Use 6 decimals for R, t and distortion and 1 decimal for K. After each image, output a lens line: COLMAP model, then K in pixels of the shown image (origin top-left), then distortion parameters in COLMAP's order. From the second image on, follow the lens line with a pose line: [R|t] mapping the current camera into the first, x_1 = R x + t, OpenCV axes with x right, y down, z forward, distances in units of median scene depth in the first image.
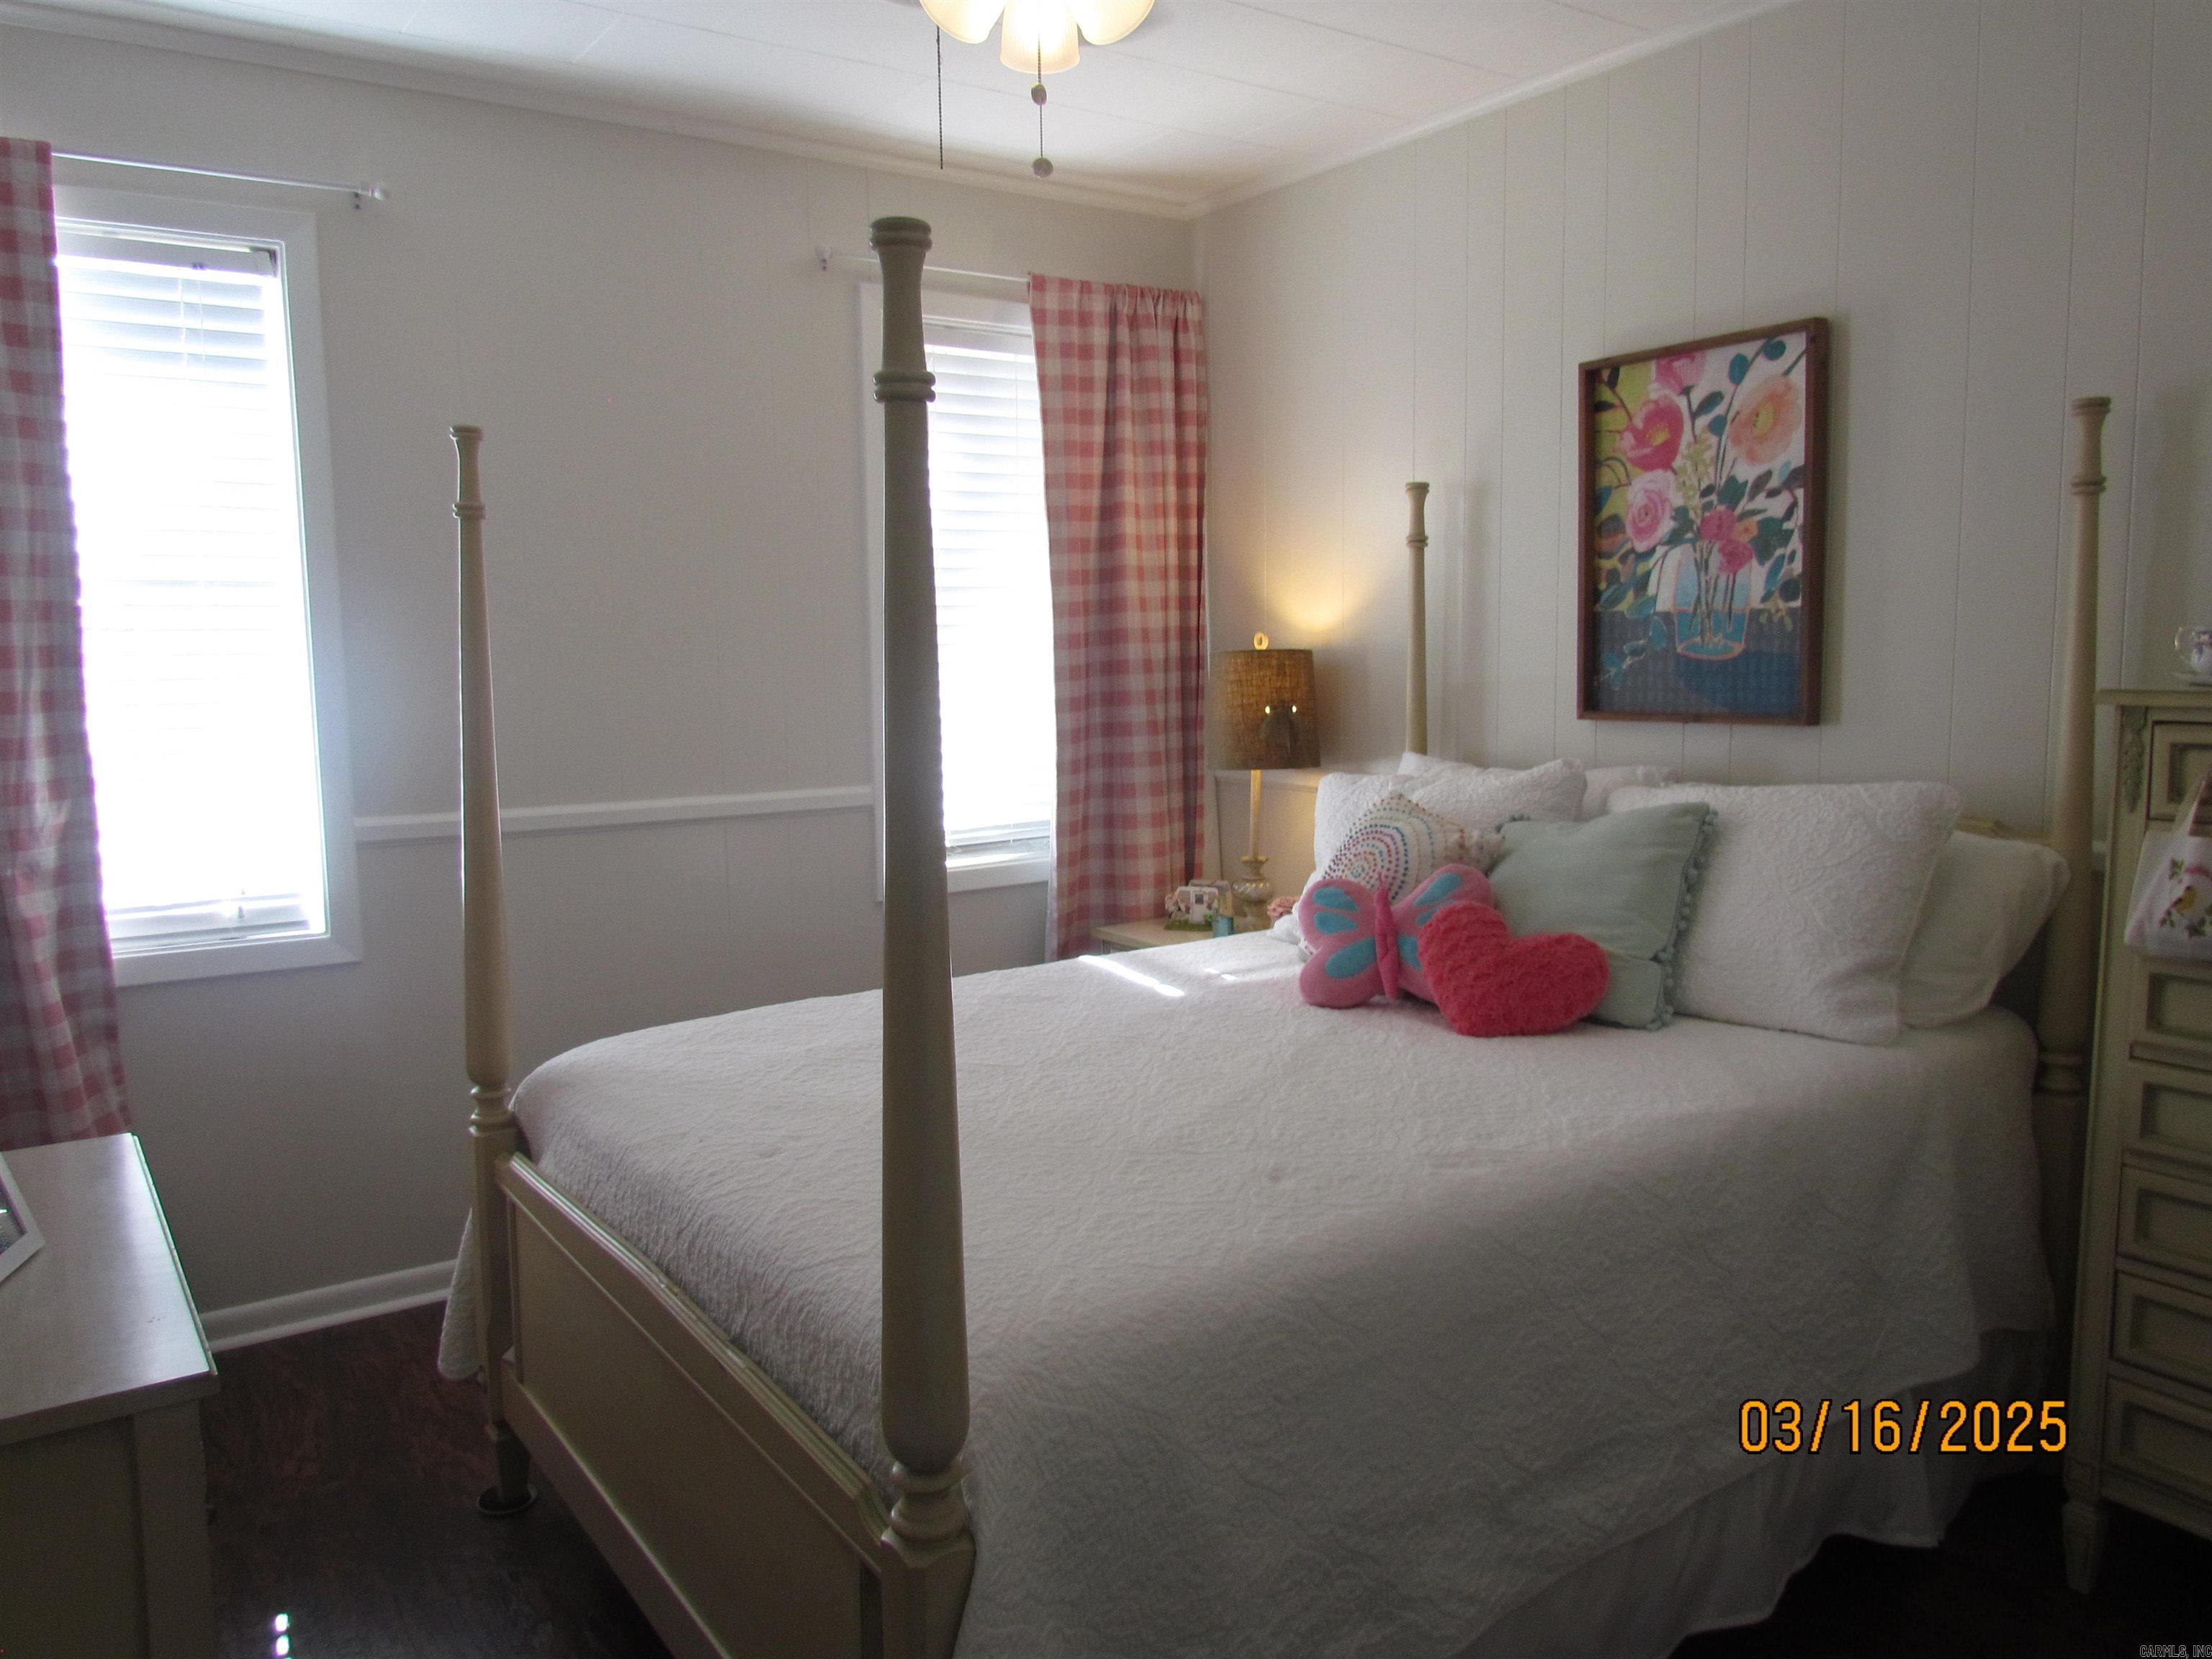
lens RADIAL K [[1597.3, 0, 1104.0], [0, 1597.3, 827.6], [0, 0, 1]] dist [-0.014687, -0.001566]
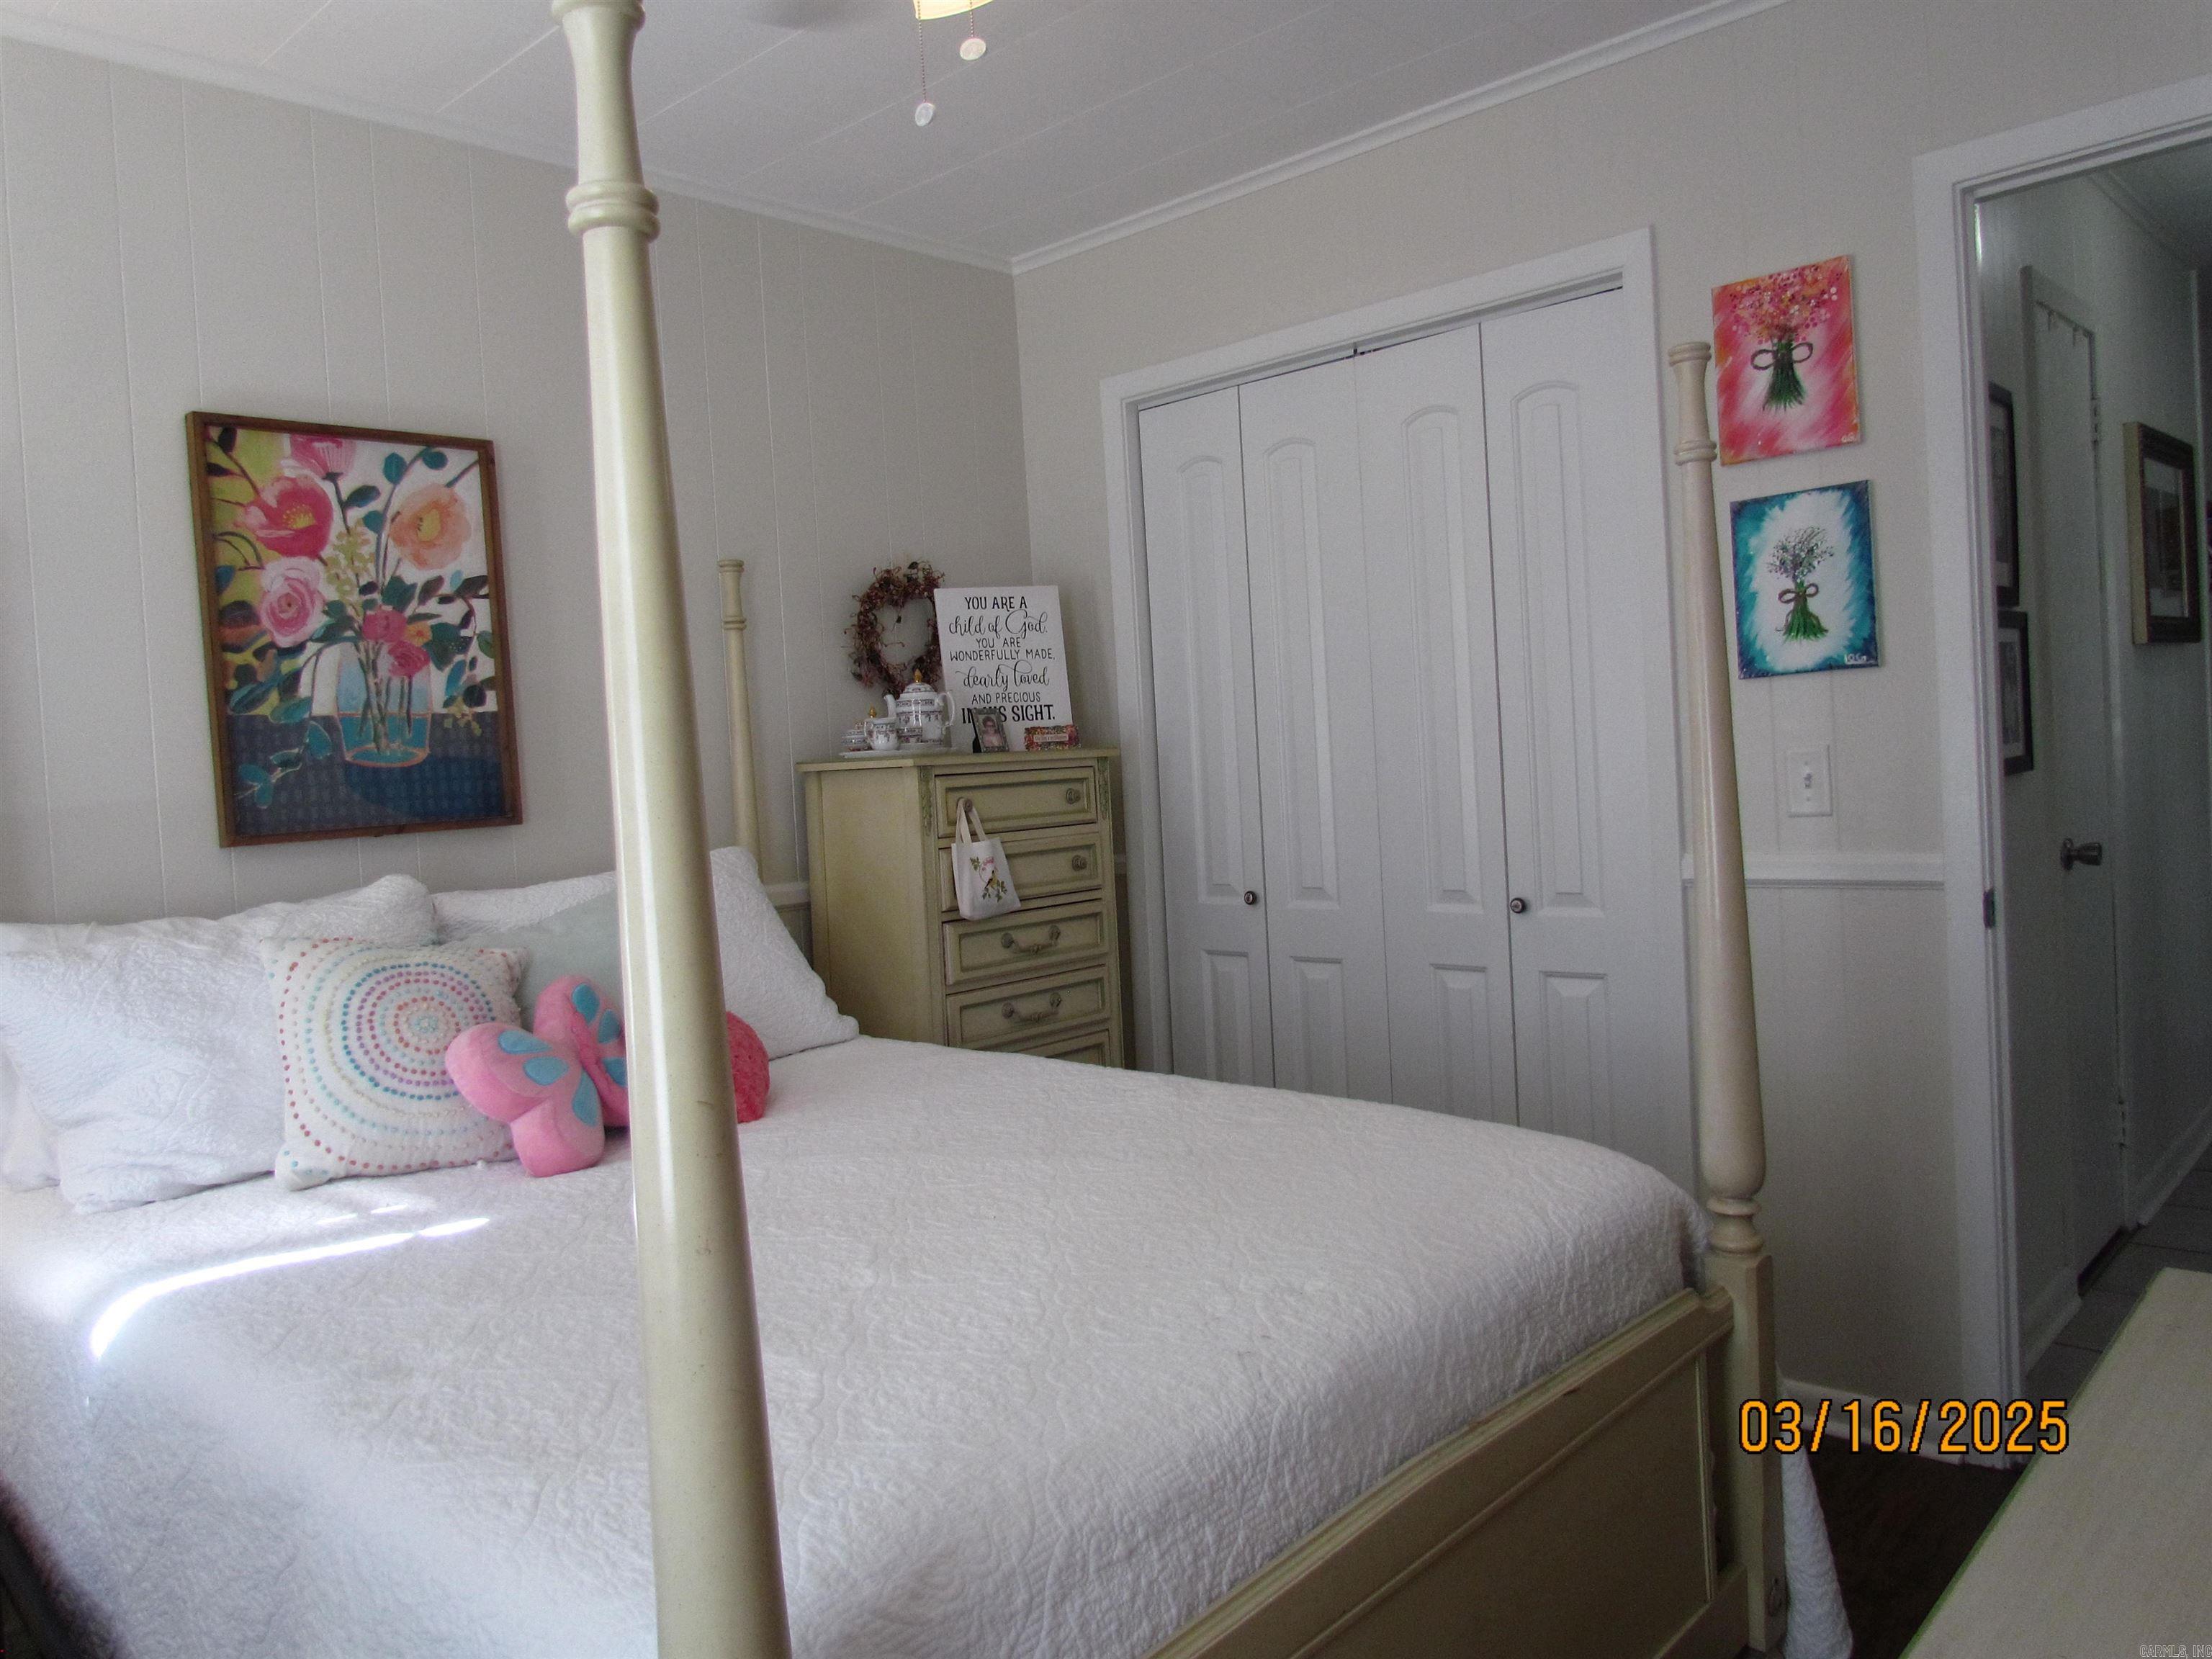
lens RADIAL K [[1597.3, 0, 1104.6], [0, 1597.3, 823.7], [0, 0, 1]] dist [-0.014687, -0.001566]
pose [[-0.194879, -0.003681, 0.980820, -0.616299], [0.177023, 0.983439, 0.038864, -0.035036], [-0.964720, 0.181201, -0.191000, 0.779748]]
